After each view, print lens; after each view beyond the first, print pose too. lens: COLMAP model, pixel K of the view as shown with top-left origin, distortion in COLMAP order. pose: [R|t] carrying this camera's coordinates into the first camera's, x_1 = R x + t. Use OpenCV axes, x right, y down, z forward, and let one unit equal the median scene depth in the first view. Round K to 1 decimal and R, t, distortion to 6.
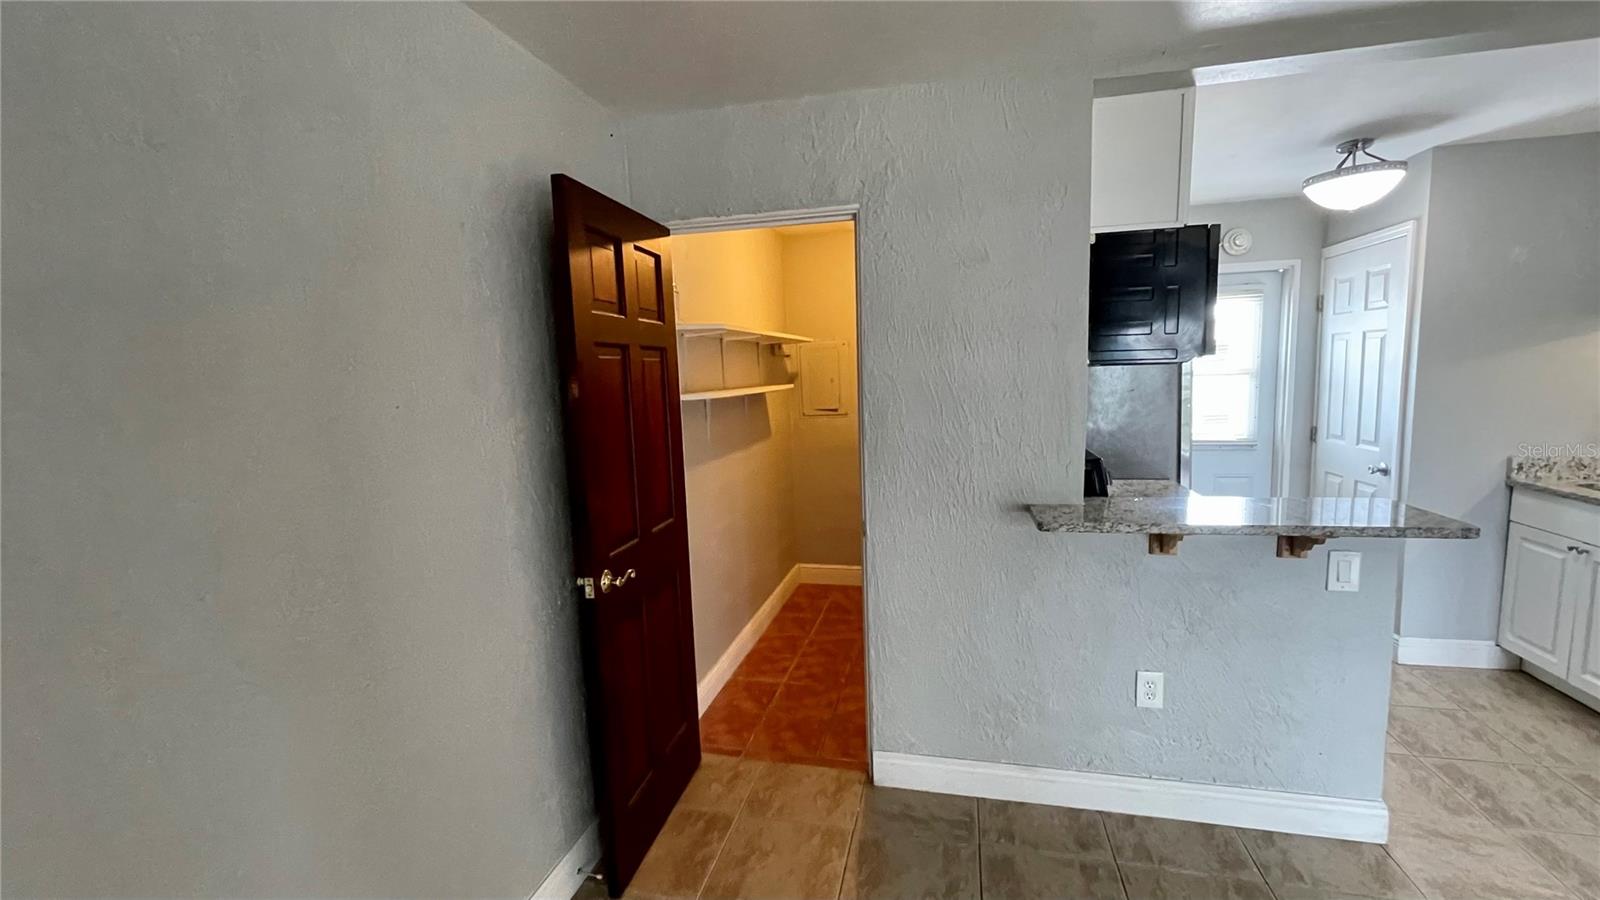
lens RADIAL K [[642.2, 0, 819.6], [0, 642.2, 454.4], [0, 0, 1]] dist [0.003012, -0.002418]
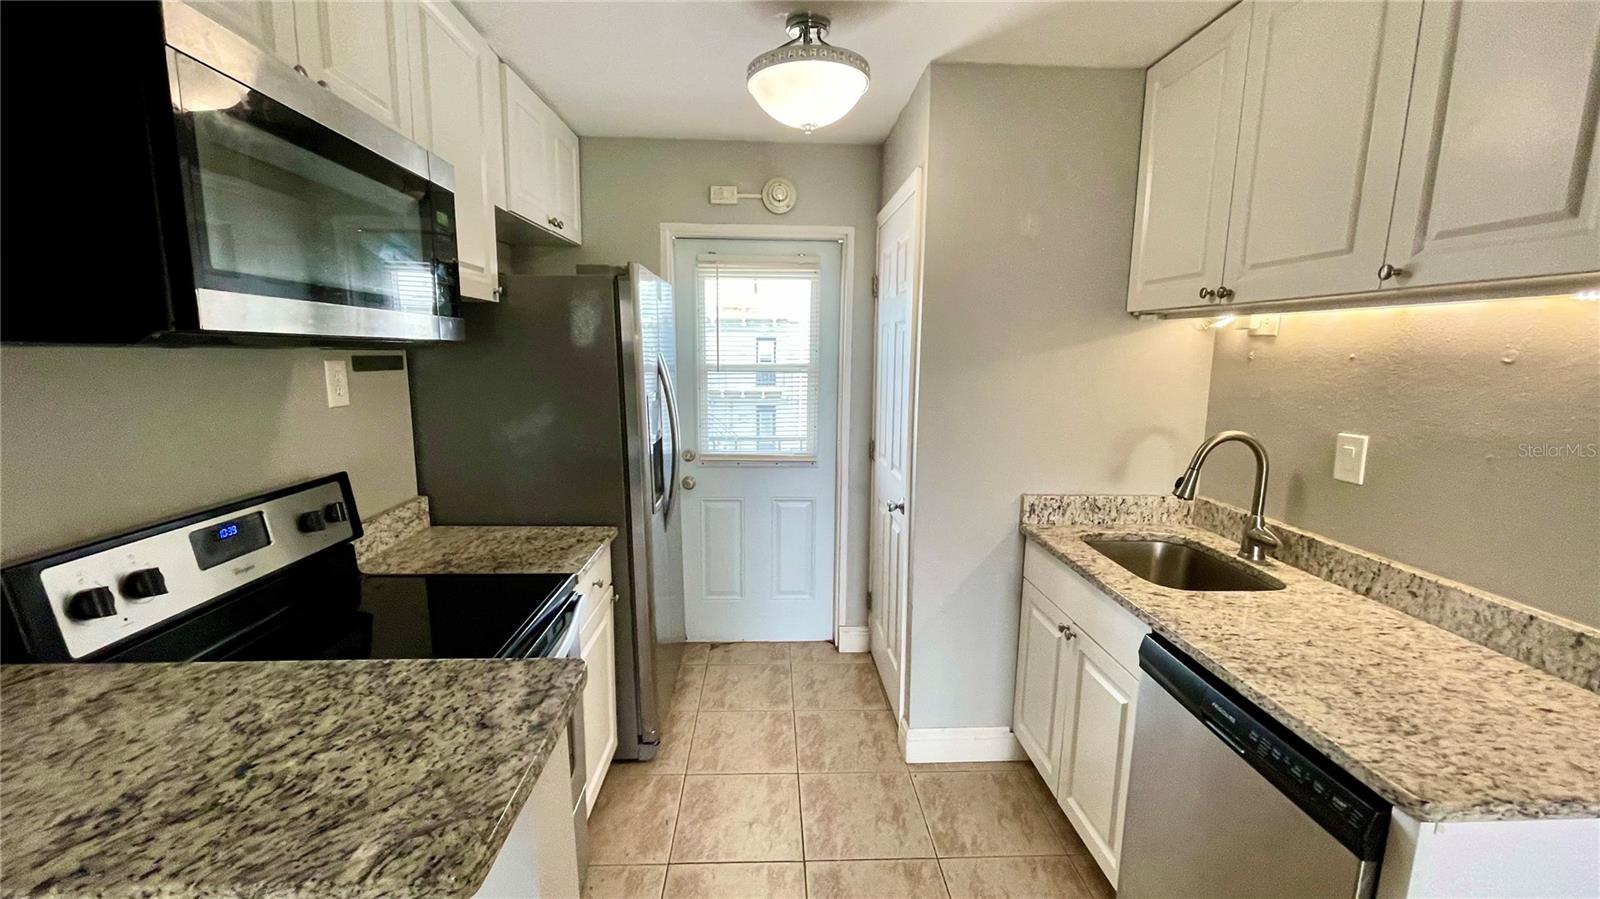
lens RADIAL K [[642.2, 0, 792.2], [0, 642.2, 454.9], [0, 0, 1]] dist [0.003012, -0.002418]
pose [[0.959144, 0.003698, 0.282896, 0.602842], [-0.012472, 0.999495, 0.029222, -0.064365], [-0.282645, -0.031556, 0.958705, 0.349852]]
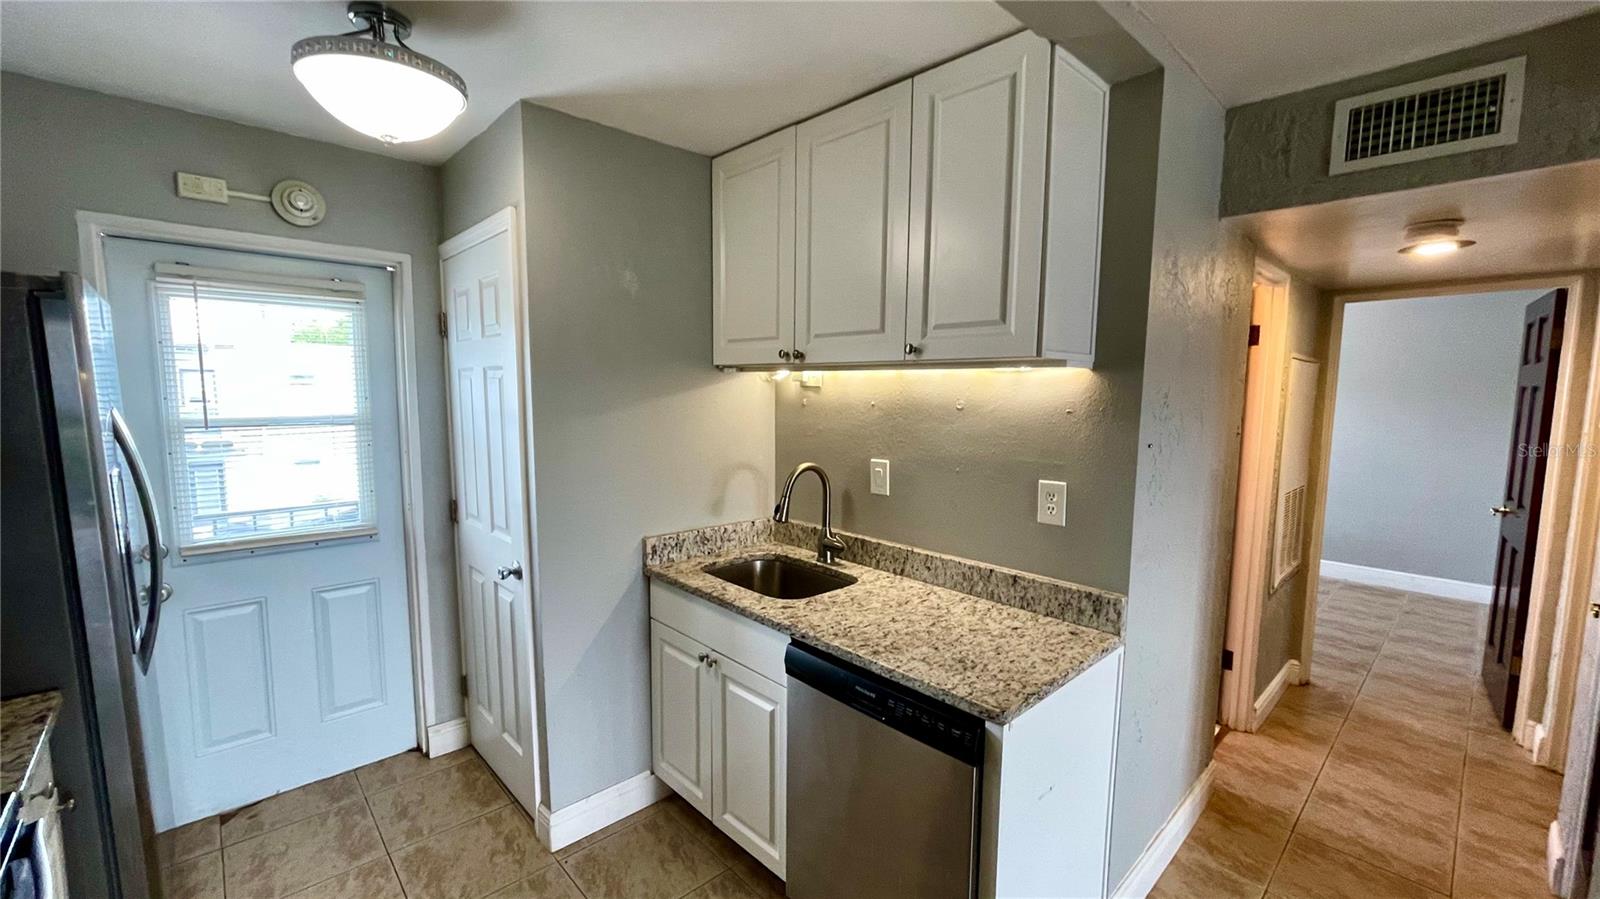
lens RADIAL K [[642.2, 0, 791.5], [0, 642.2, 455.1], [0, 0, 1]] dist [0.003012, -0.002418]
pose [[0.546585, -0.039226, 0.836485, 0.525730], [0.075509, 0.997142, -0.002580, -0.084217], [-0.833993, 0.064572, 0.547984, 0.416545]]
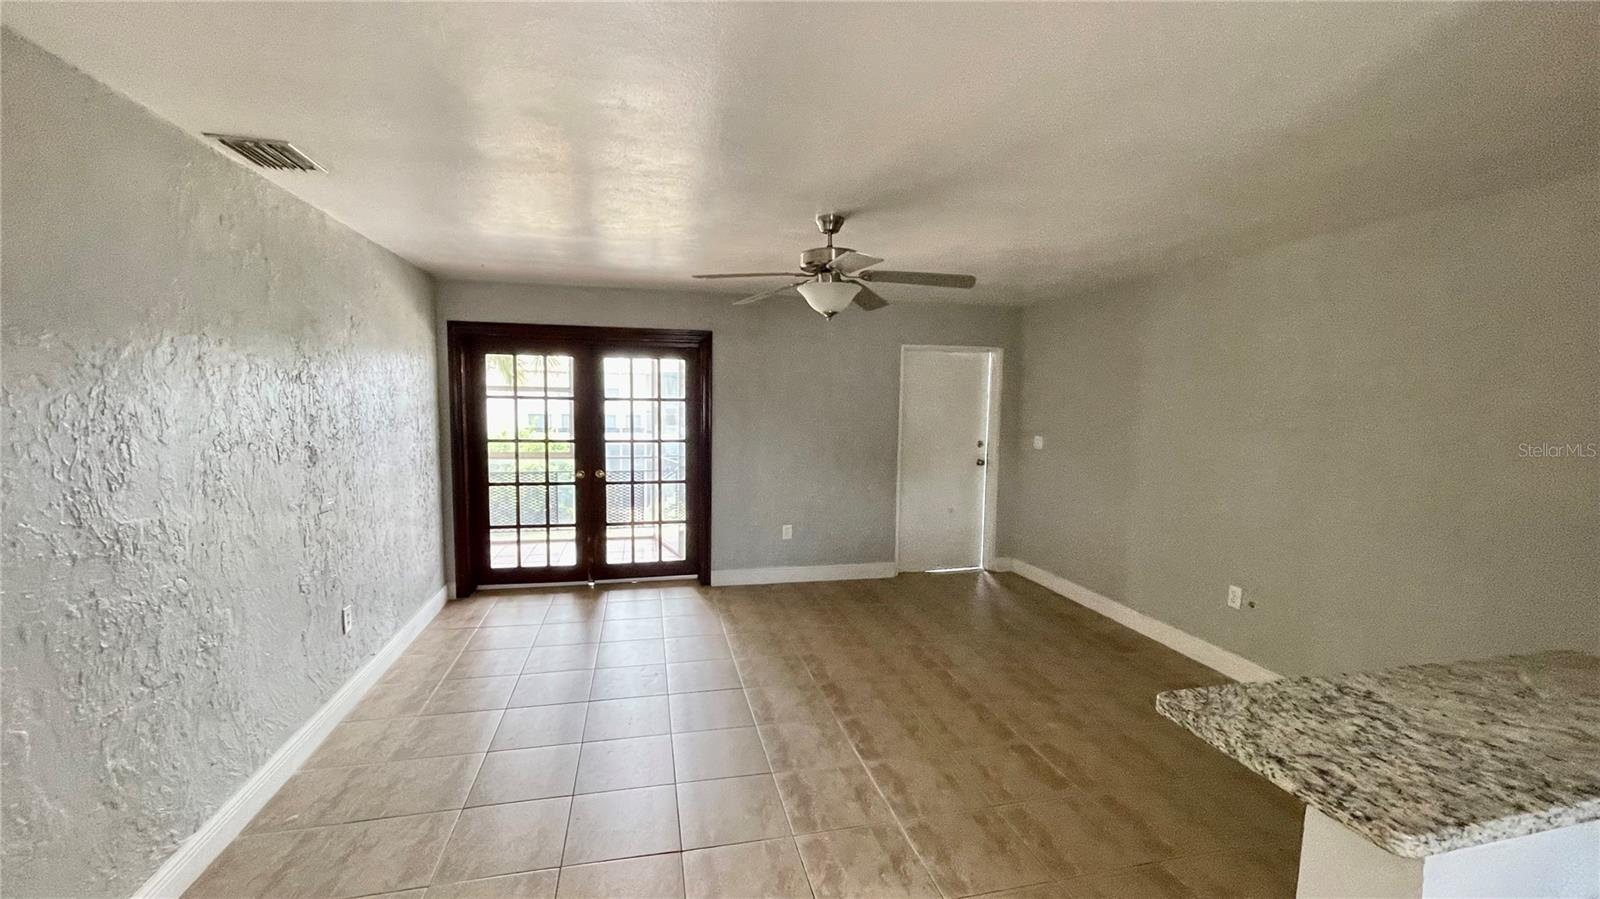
lens RADIAL K [[642.2, 0, 786.8], [0, 642.2, 461.0], [0, 0, 1]] dist [0.003012, -0.002418]
pose [[-0.888539, 0.069475, -0.453511, 0.937223], [-0.041930, 0.972035, 0.231061, -0.156340], [0.456881, 0.224322, -0.860778, 0.760889]]
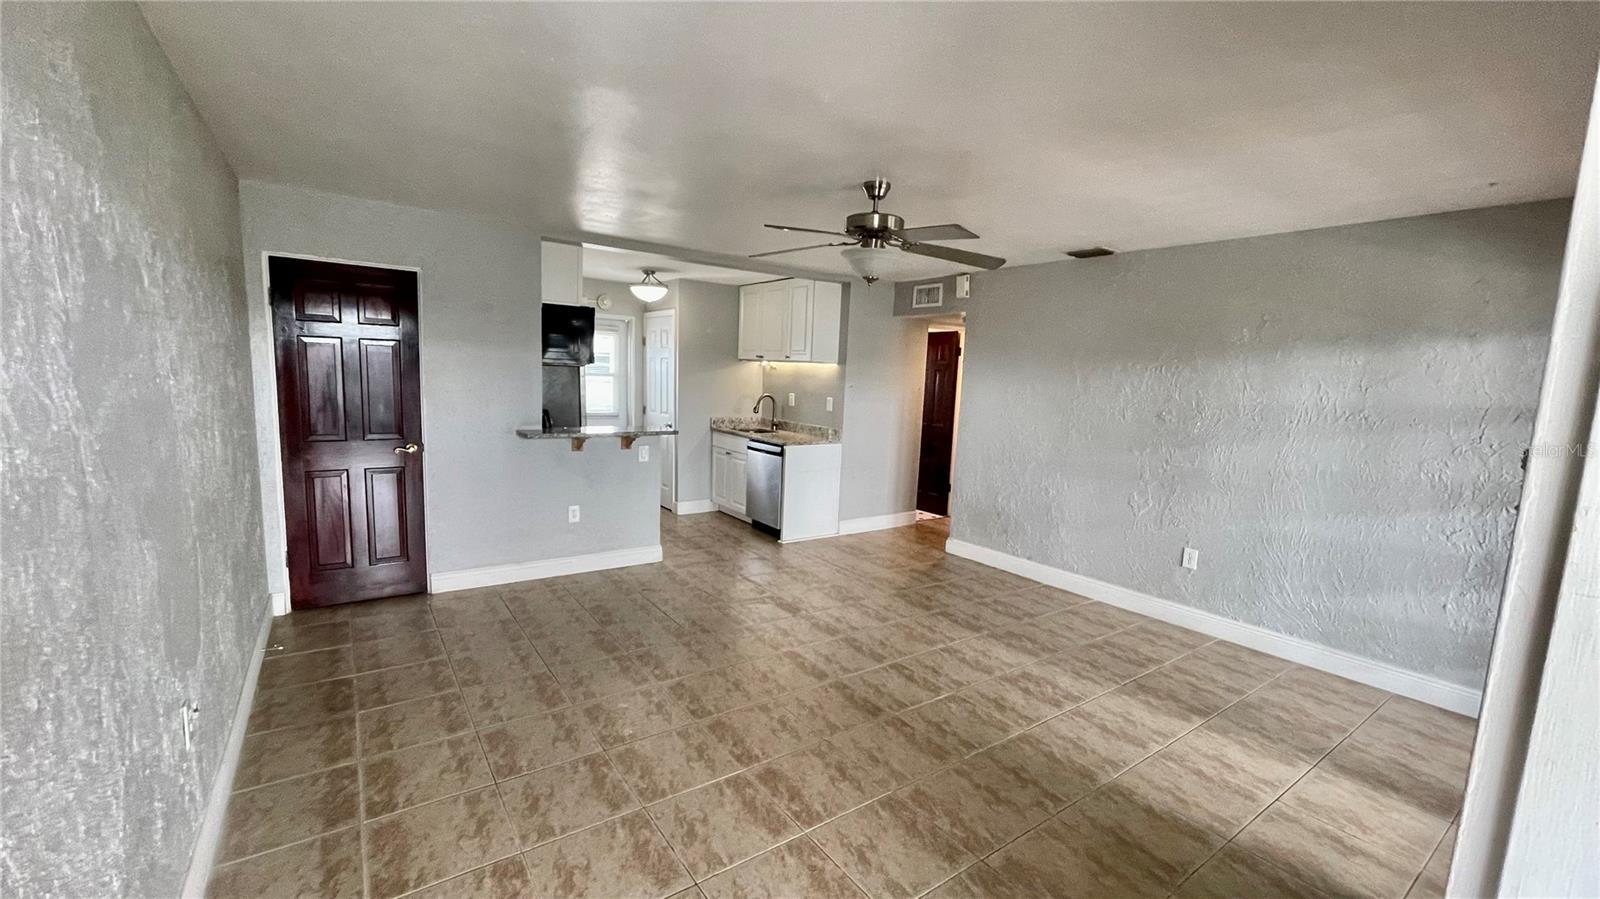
lens RADIAL K [[642.2, 0, 799.1], [0, 642.2, 449.1], [0, 0, 1]] dist [0.003012, -0.002418]
pose [[0.653501, -0.024203, 0.756539, -0.470812], [0.032916, 0.999452, 0.003541, 0.118997], [-0.756210, 0.022588, 0.653939, -0.753980]]
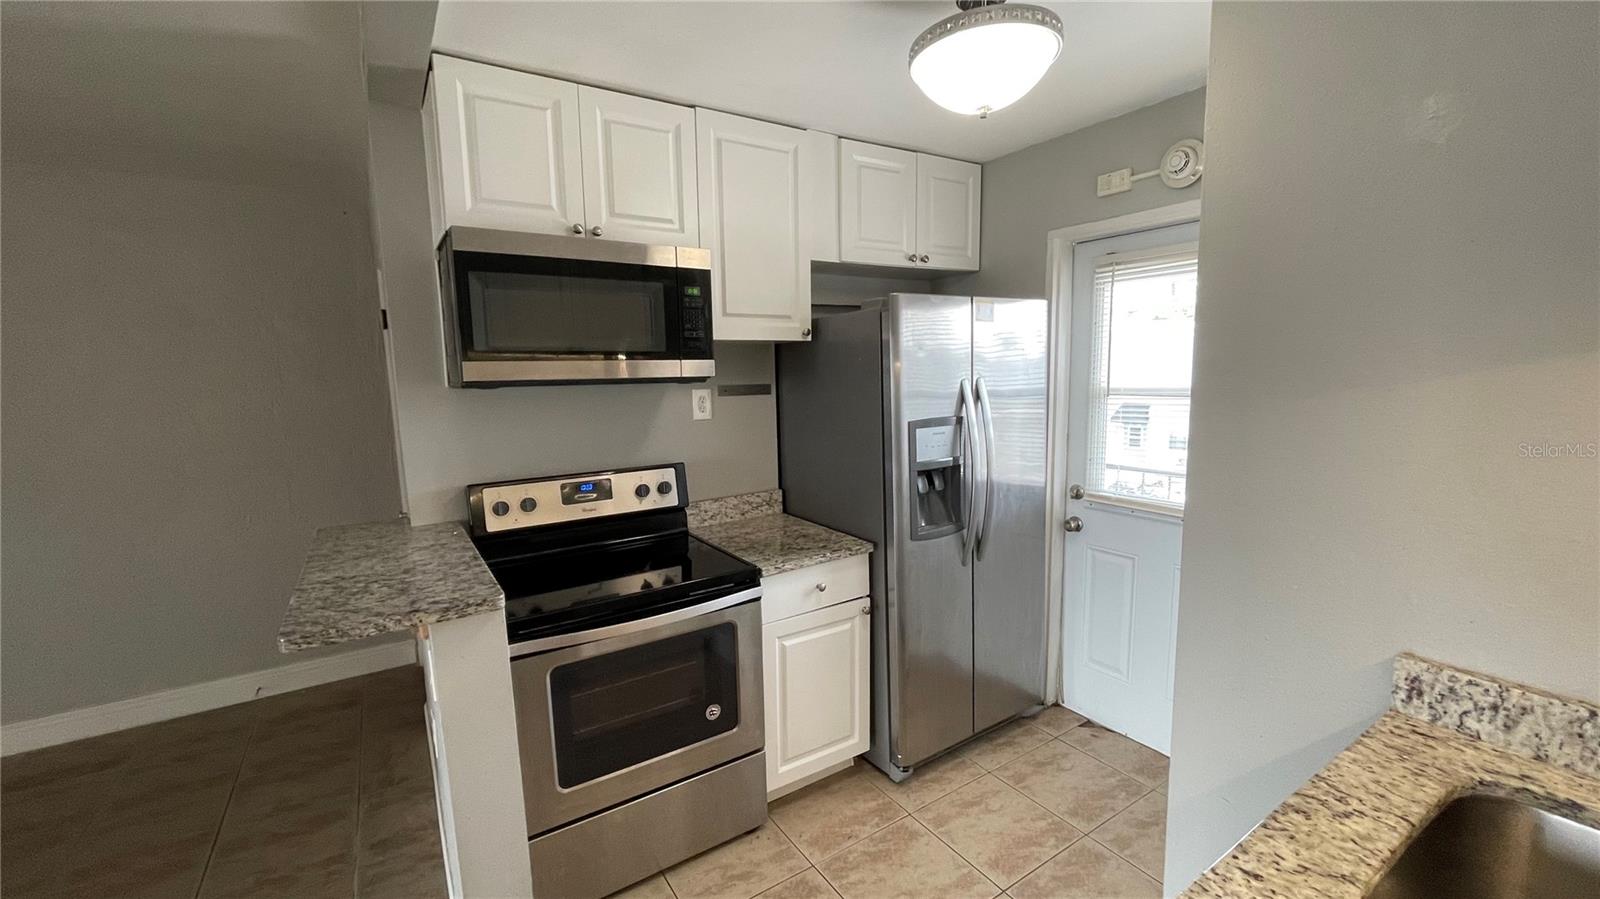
lens RADIAL K [[642.2, 0, 795.2], [0, 642.2, 454.5], [0, 0, 1]] dist [0.003012, -0.002418]
pose [[0.729838, 0.112683, -0.674269, 1.072550], [-0.090928, 0.993559, 0.067620, -0.110741], [0.677546, 0.011958, 0.735383, 0.474069]]
